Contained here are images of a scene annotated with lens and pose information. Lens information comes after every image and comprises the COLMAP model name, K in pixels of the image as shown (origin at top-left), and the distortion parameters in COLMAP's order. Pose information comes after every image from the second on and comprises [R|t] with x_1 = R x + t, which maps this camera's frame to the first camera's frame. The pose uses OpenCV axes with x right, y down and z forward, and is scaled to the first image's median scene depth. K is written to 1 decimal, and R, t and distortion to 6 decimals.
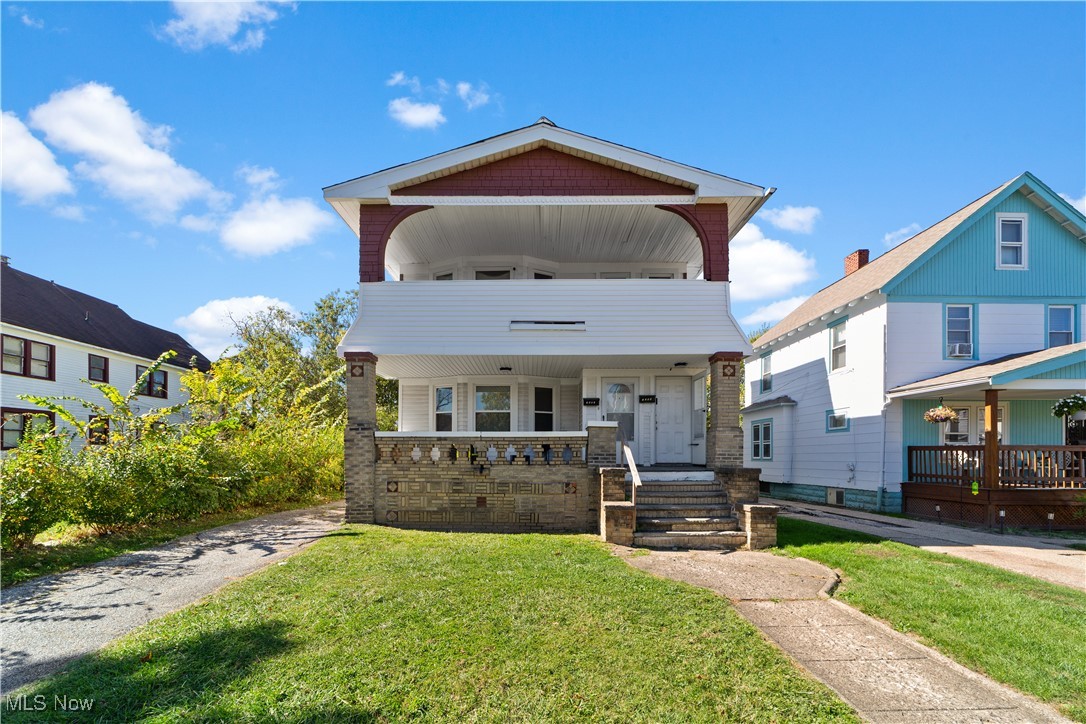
lens RADIAL K [[441.7, 0, 540.4], [0, 441.7, 455.3], [0, 0, 1]] dist [-0.018538, 0.008811]
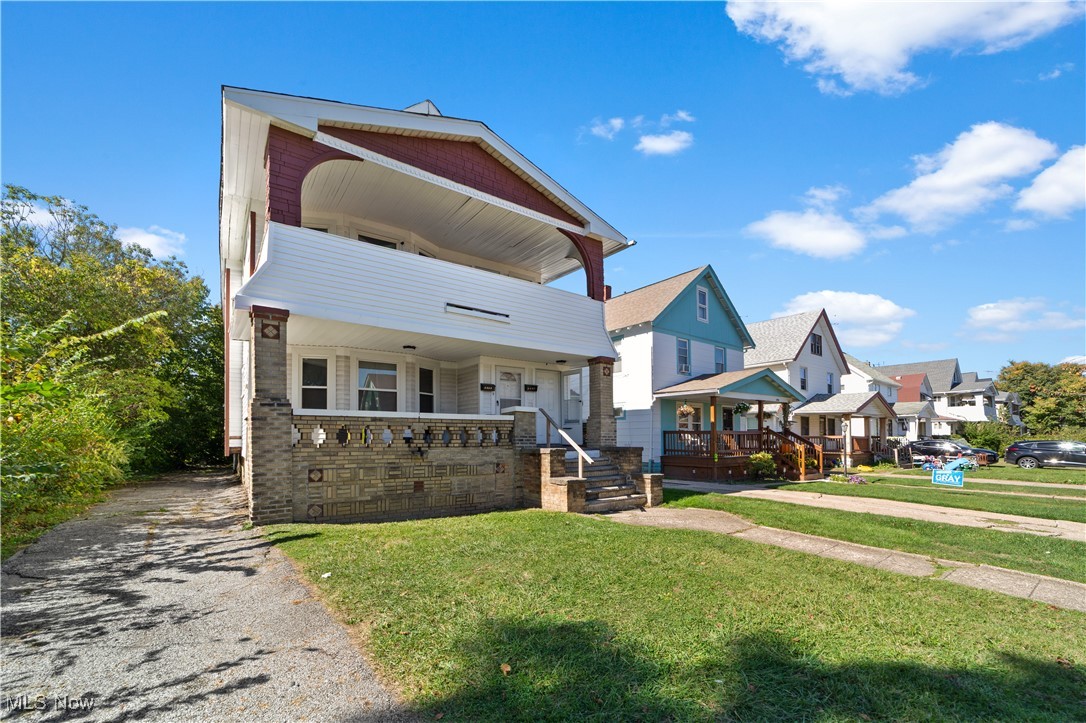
lens RADIAL K [[435.5, 0, 542.5], [0, 435.5, 425.3], [0, 0, 1]] dist [-0.001006, 0.000243]
pose [[0.808342, 0.014981, 0.588522, -0.464417], [-0.000353, 0.999688, -0.024963, -0.003005], [-0.588713, 0.019971, 0.808096, 0.080233]]
